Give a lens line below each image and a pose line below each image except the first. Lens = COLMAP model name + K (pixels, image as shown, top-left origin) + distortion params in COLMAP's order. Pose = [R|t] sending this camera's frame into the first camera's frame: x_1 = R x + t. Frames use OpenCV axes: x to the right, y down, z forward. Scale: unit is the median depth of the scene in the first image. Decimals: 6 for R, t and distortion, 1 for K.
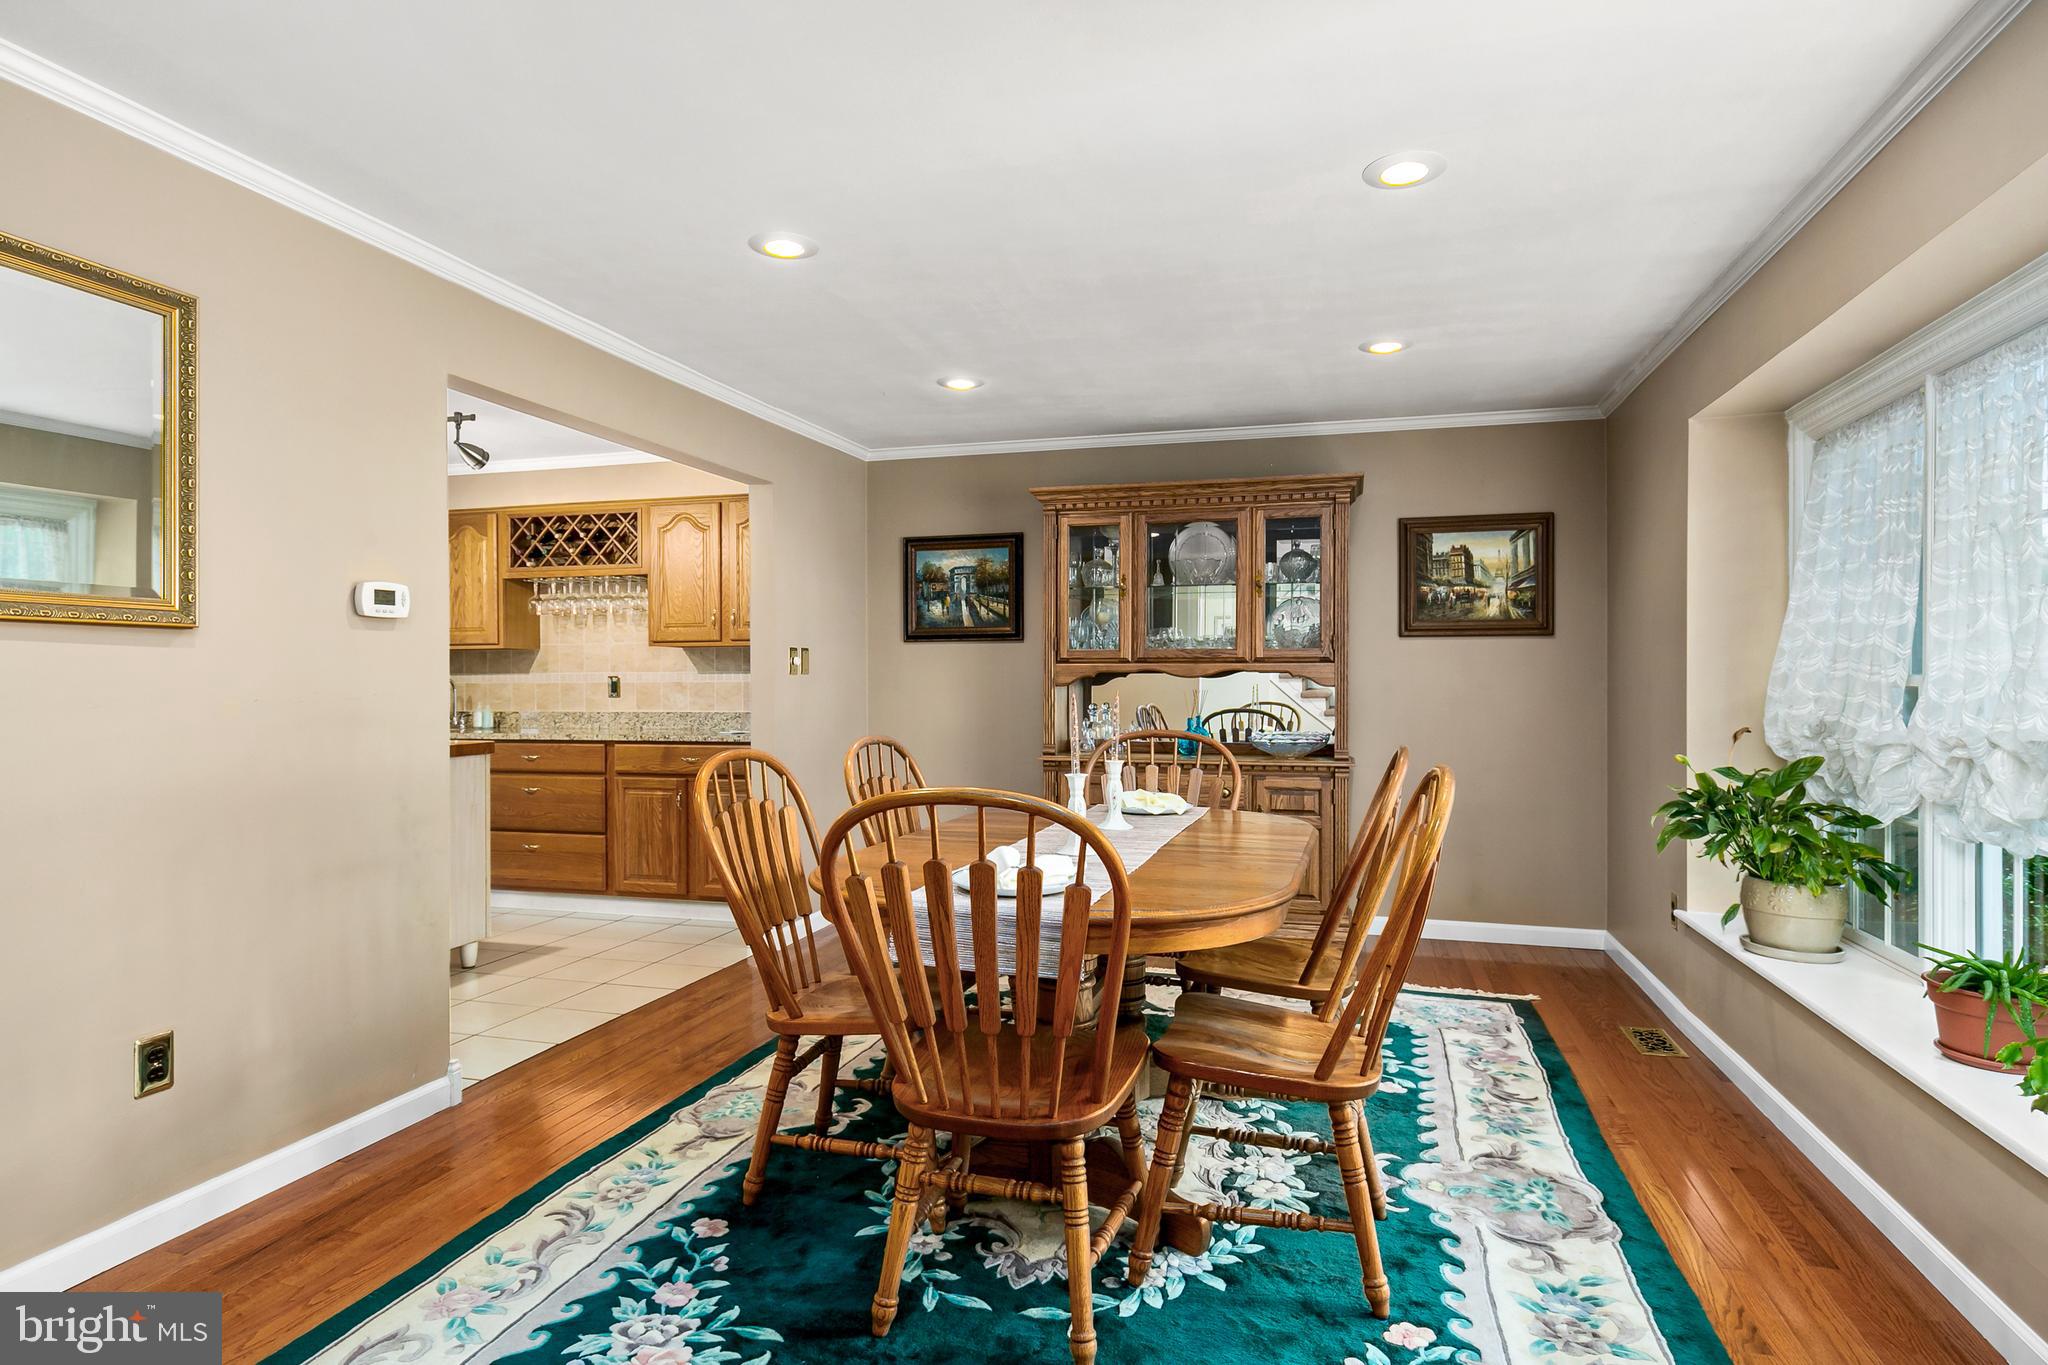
lens RADIAL K [[1116.1, 0, 1020.2], [0, 1116.1, 686.1], [0, 0, 1]] dist [0.004151, -0.001715]
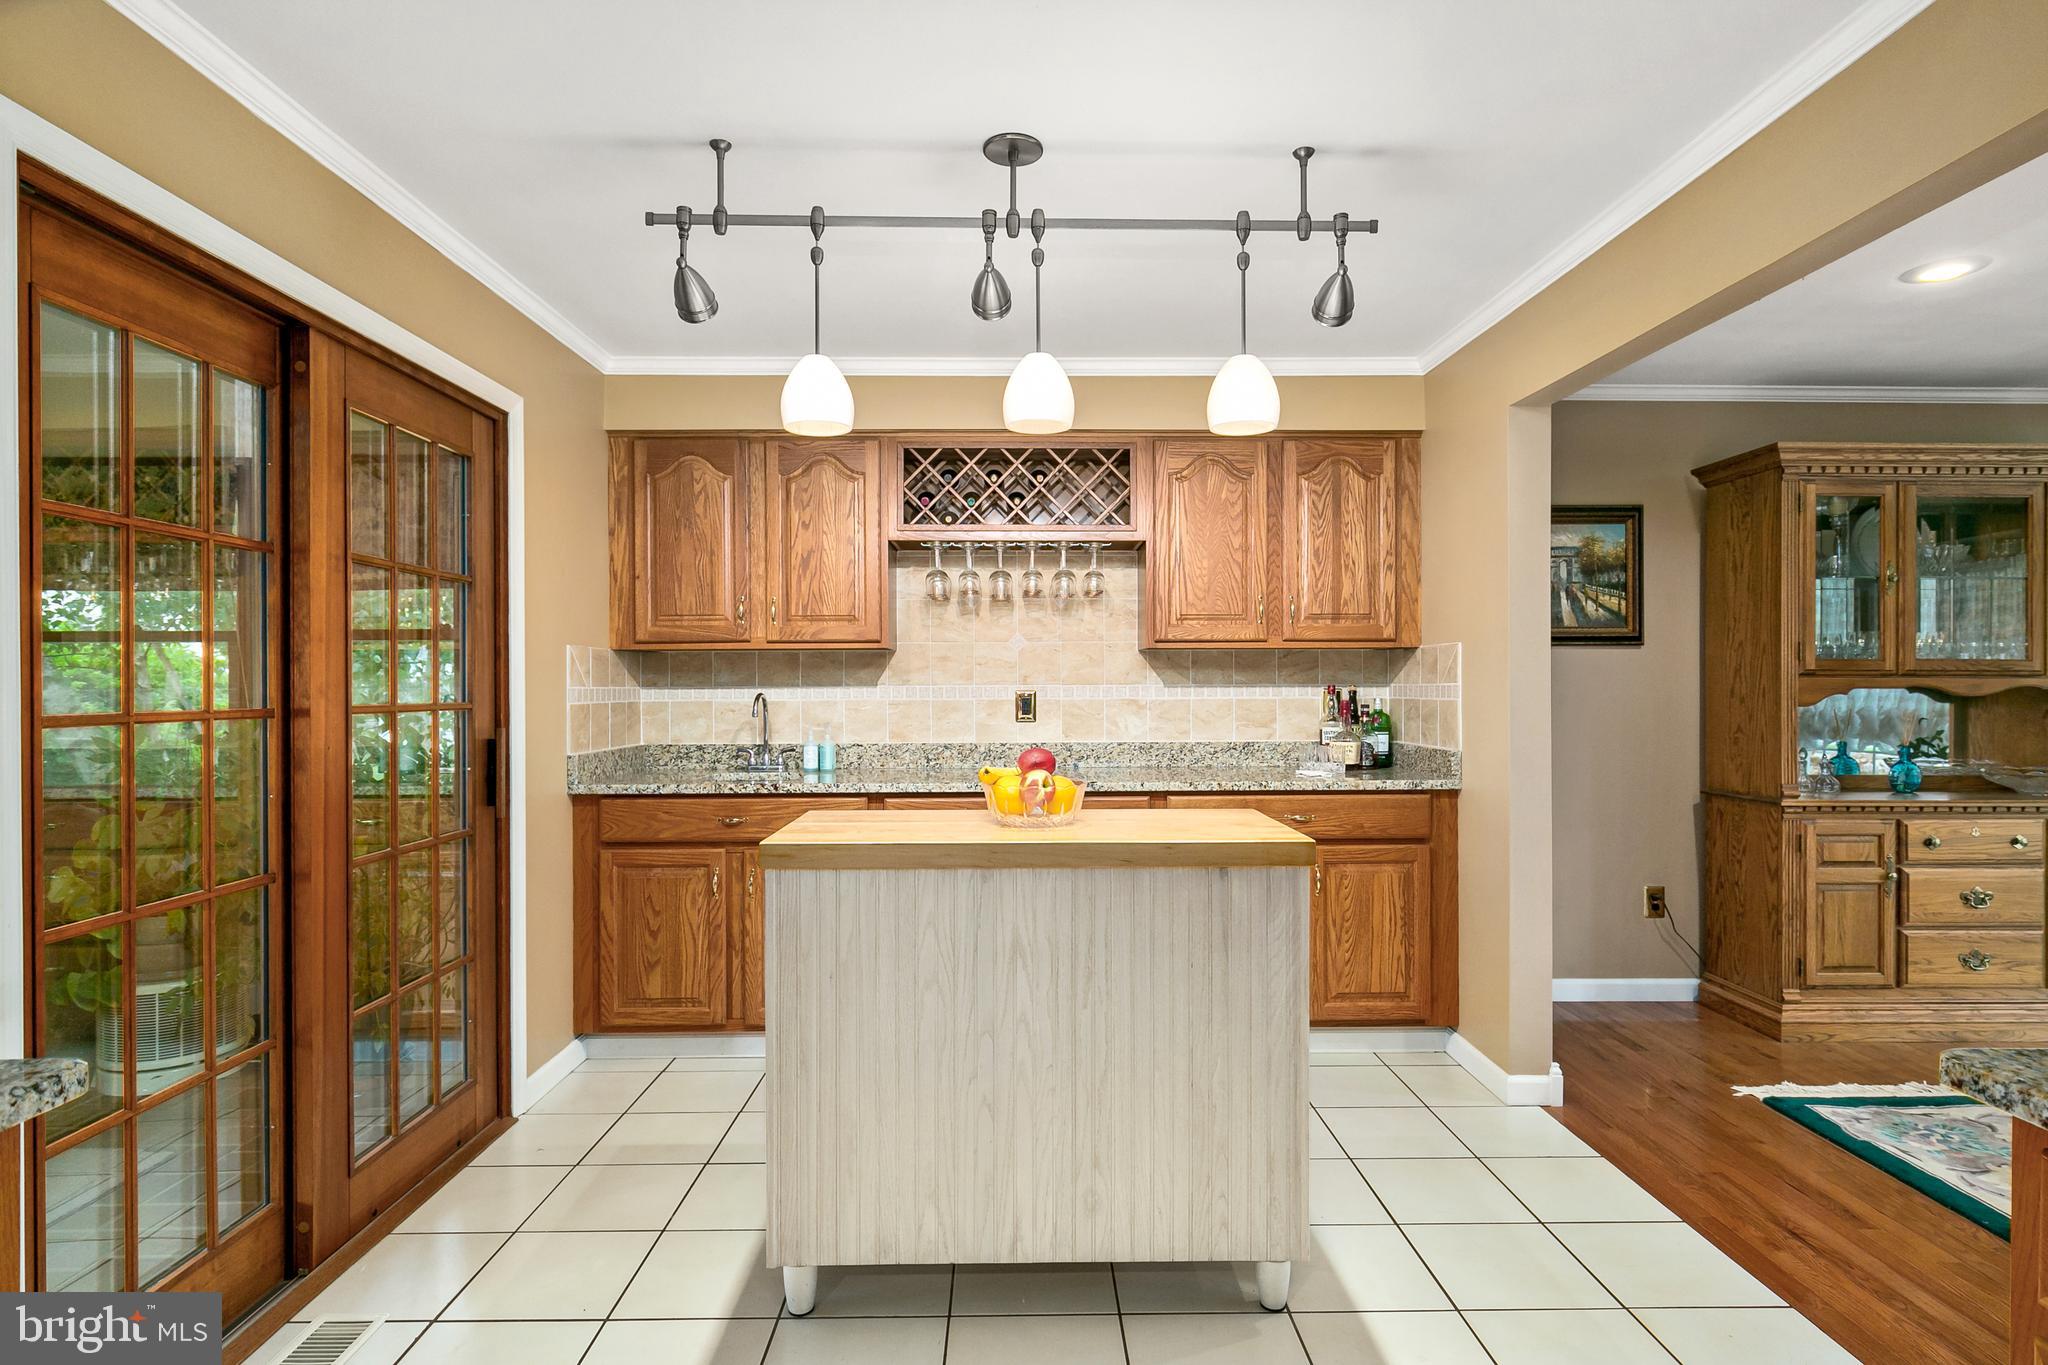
lens RADIAL K [[1055.9, 0, 1023.4], [0, 1055.9, 682.0], [0, 0, 1]] dist [-0.002564, -0.000396]
pose [[0.955758, 0.001765, 0.294149, -0.579478], [0.000956, 0.999958, -0.009105, -0.008654], [-0.294153, 0.008983, 0.955716, 0.400006]]
